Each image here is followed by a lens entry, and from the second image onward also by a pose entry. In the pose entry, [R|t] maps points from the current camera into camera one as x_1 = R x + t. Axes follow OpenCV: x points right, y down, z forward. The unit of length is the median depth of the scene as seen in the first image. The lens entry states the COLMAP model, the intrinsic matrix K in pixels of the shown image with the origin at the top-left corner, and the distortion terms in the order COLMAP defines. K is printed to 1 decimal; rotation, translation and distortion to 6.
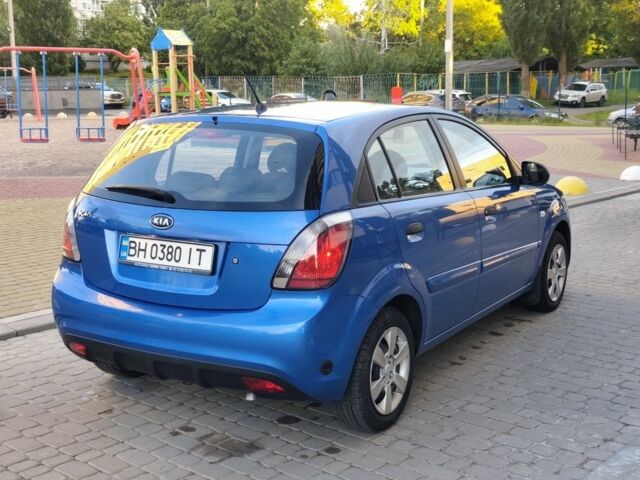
lens RADIAL K [[892.5, 0, 320.0], [0, 892.5, 240.0], [0, 0, 1]] dist [0.120357, -0.360130]
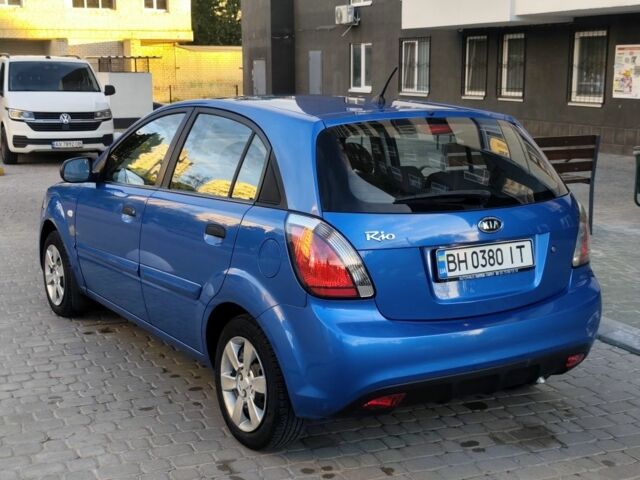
lens RADIAL K [[892.5, 0, 320.0], [0, 892.5, 240.0], [0, 0, 1]] dist [0.120357, -0.360130]
pose [[0.434151, -0.149873, 0.888285, -1.044103], [0.141828, 0.985138, 0.096895, -0.116085], [-0.889605, 0.083916, 0.448955, 0.715872]]
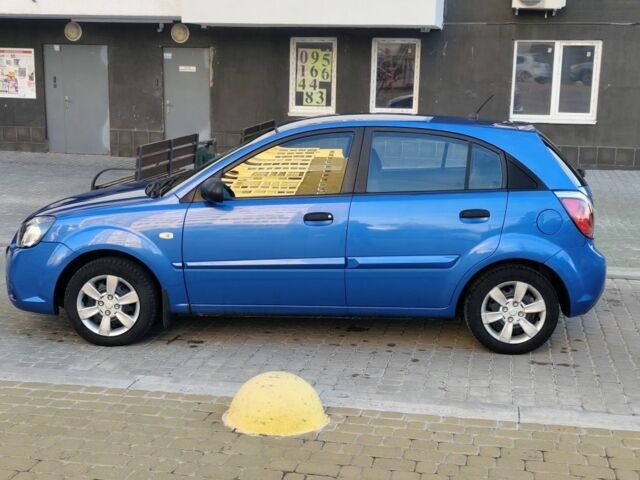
lens RADIAL K [[892.5, 0, 320.0], [0, 892.5, 240.0], [0, 0, 1]] dist [0.120357, -0.360130]
pose [[-0.486082, -0.155223, 0.860017, -1.297143], [0.138348, 0.958022, 0.251106, -0.383748], [-0.862893, 0.241040, -0.444203, 2.063009]]
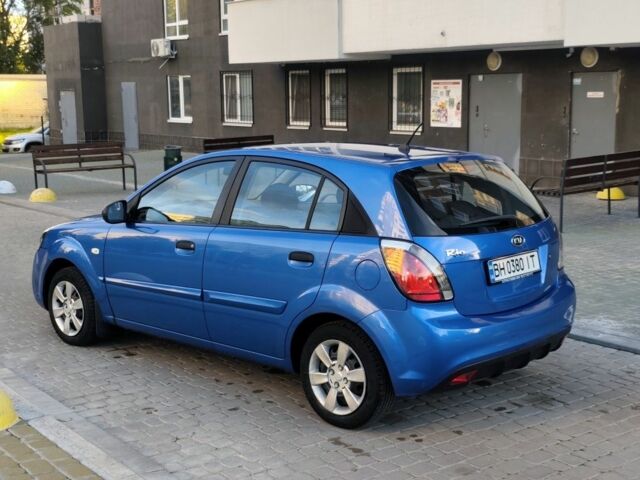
lens RADIAL K [[892.5, 0, 320.0], [0, 892.5, 240.0], [0, 0, 1]] dist [0.120357, -0.360130]
pose [[0.194454, -0.142049, 0.970572, -1.386653], [0.169679, 0.979414, 0.109348, -0.196655], [-0.966125, 0.143422, 0.214554, 0.963794]]
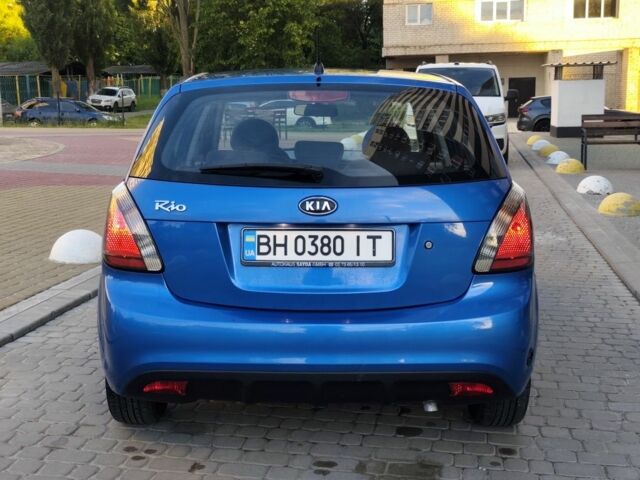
lens RADIAL K [[892.5, 0, 320.0], [0, 892.5, 240.0], [0, 0, 1]] dist [0.120357, -0.360130]
pose [[0.856257, -0.079152, 0.510450, -0.559320], [0.083413, 0.996408, 0.014585, -0.001772], [-0.509771, 0.030090, 0.859784, 0.312204]]
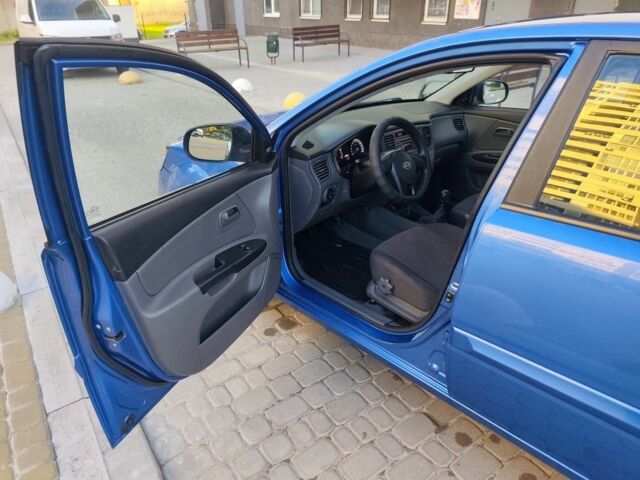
lens RADIAL K [[438.0, 0, 320.0], [0, 438.0, 240.0], [0, 0, 1]] dist [0.062279, -0.096562]
pose [[0.231620, -0.444742, 0.865192, -0.428670], [0.165798, 0.894412, 0.415376, -0.223167], [-0.958574, 0.047238, 0.280901, 1.425195]]
